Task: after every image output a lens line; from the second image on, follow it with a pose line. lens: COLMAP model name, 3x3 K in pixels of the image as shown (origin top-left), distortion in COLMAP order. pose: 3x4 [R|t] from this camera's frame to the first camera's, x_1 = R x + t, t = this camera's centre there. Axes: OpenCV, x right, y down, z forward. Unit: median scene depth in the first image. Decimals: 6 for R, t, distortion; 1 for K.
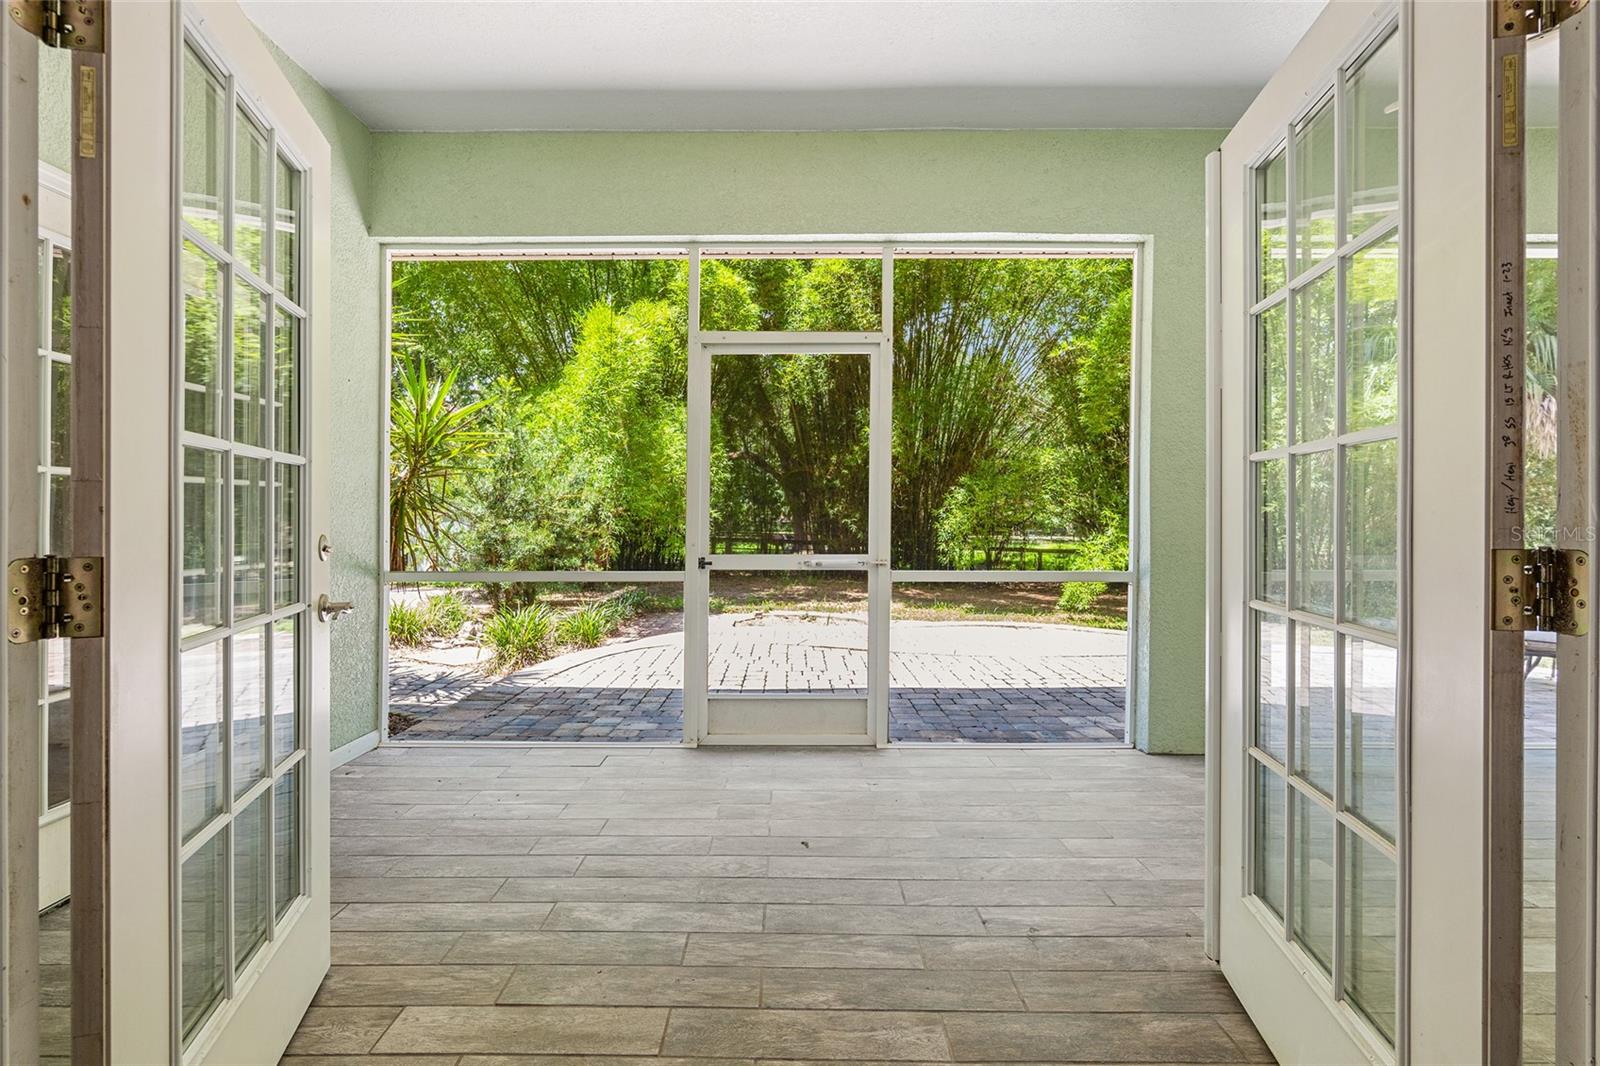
lens RADIAL K [[743.5, 0, 786.1], [0, 743.5, 532.4], [0, 0, 1]] dist [-0.019935, 0.000742]
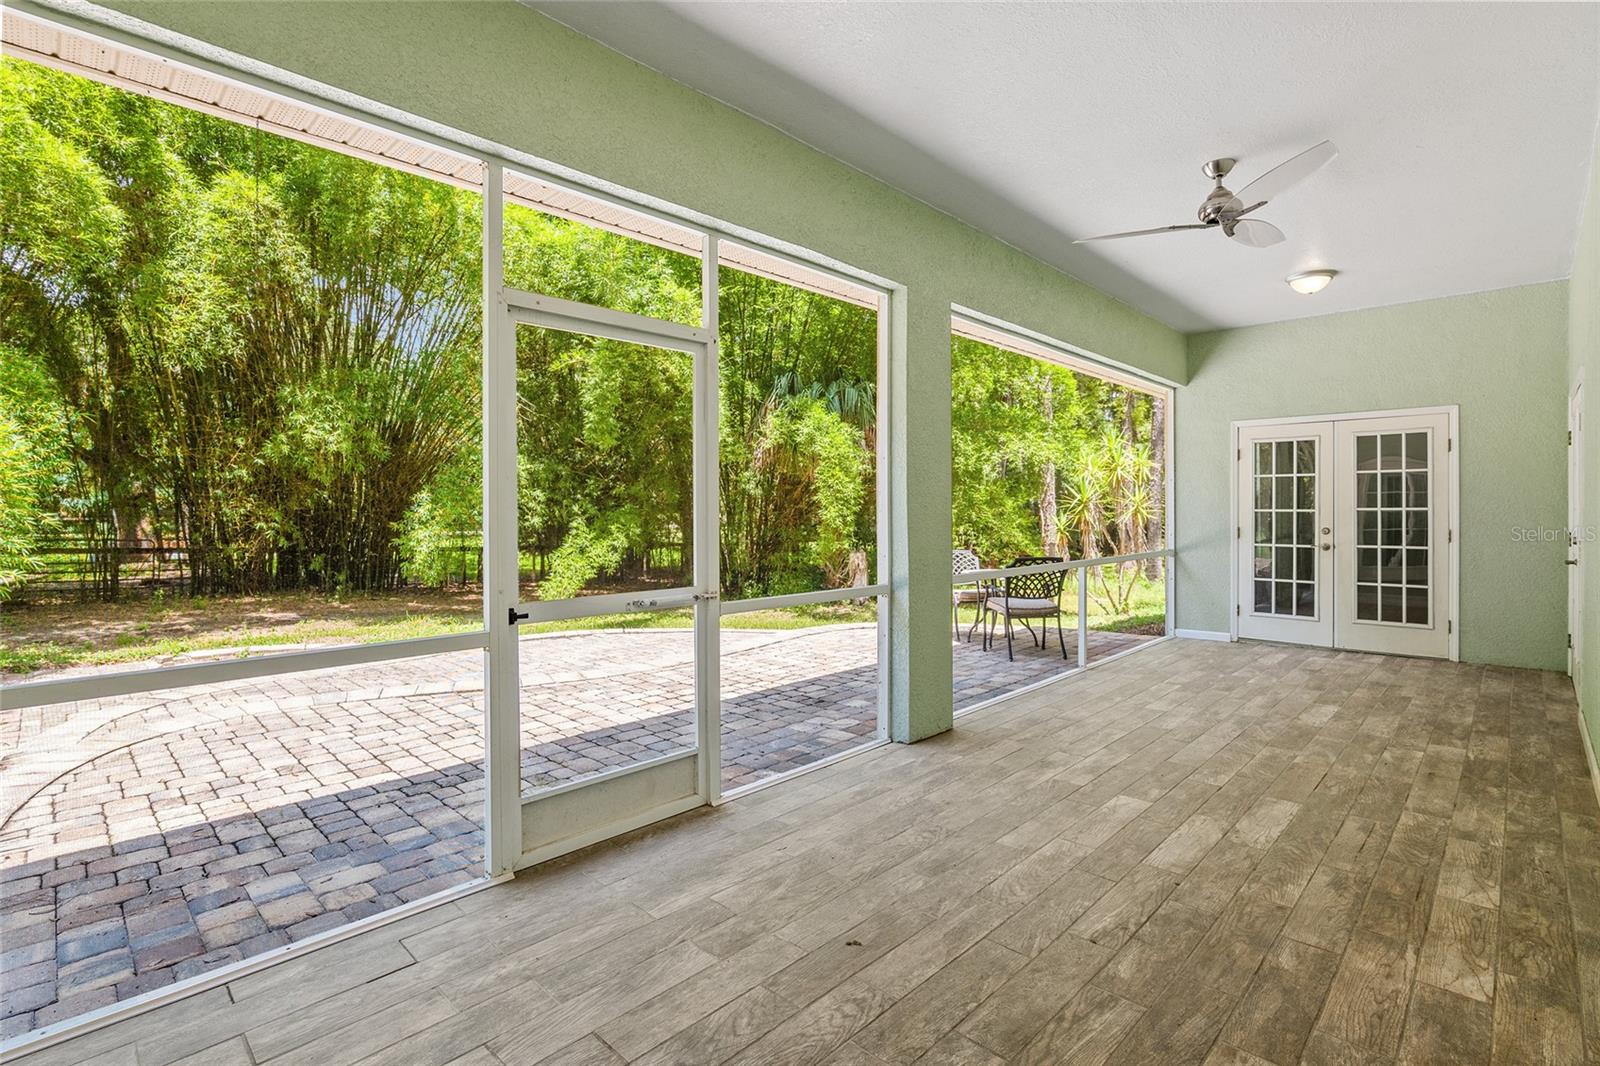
lens RADIAL K [[743.5, 0, 786.1], [0, 743.5, 532.4], [0, 0, 1]] dist [-0.019935, 0.000742]
pose [[0.696388, -0.023549, 0.717279, -0.455937], [0.016453, 0.999723, 0.016848, -0.048637], [-0.717477, 0.000068, 0.696582, 0.339435]]
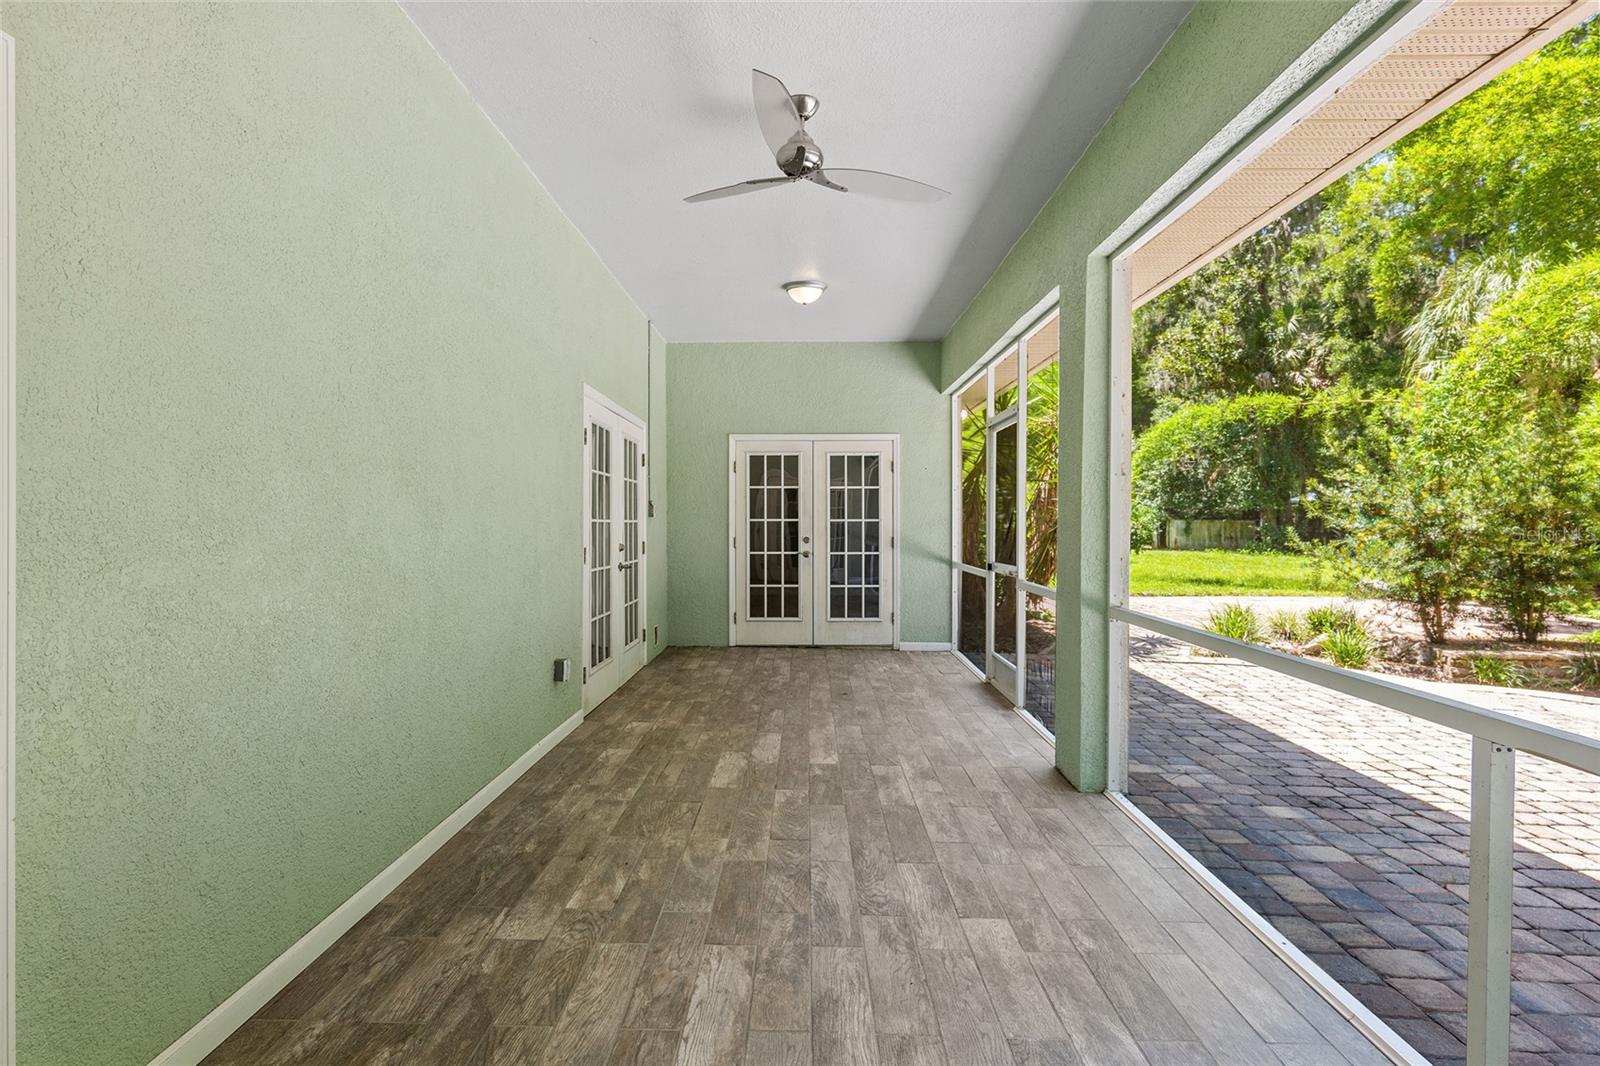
lens RADIAL K [[831.4, 0, 803.2], [0, 831.4, 530.9], [0, 0, 1]] dist [-0.004129, -0.000262]
pose [[0.011005, 0.010638, -0.999883, 1.758904], [-0.017545, 0.999792, 0.010444, -0.047626], [0.999786, 0.017428, 0.011189, 0.623663]]
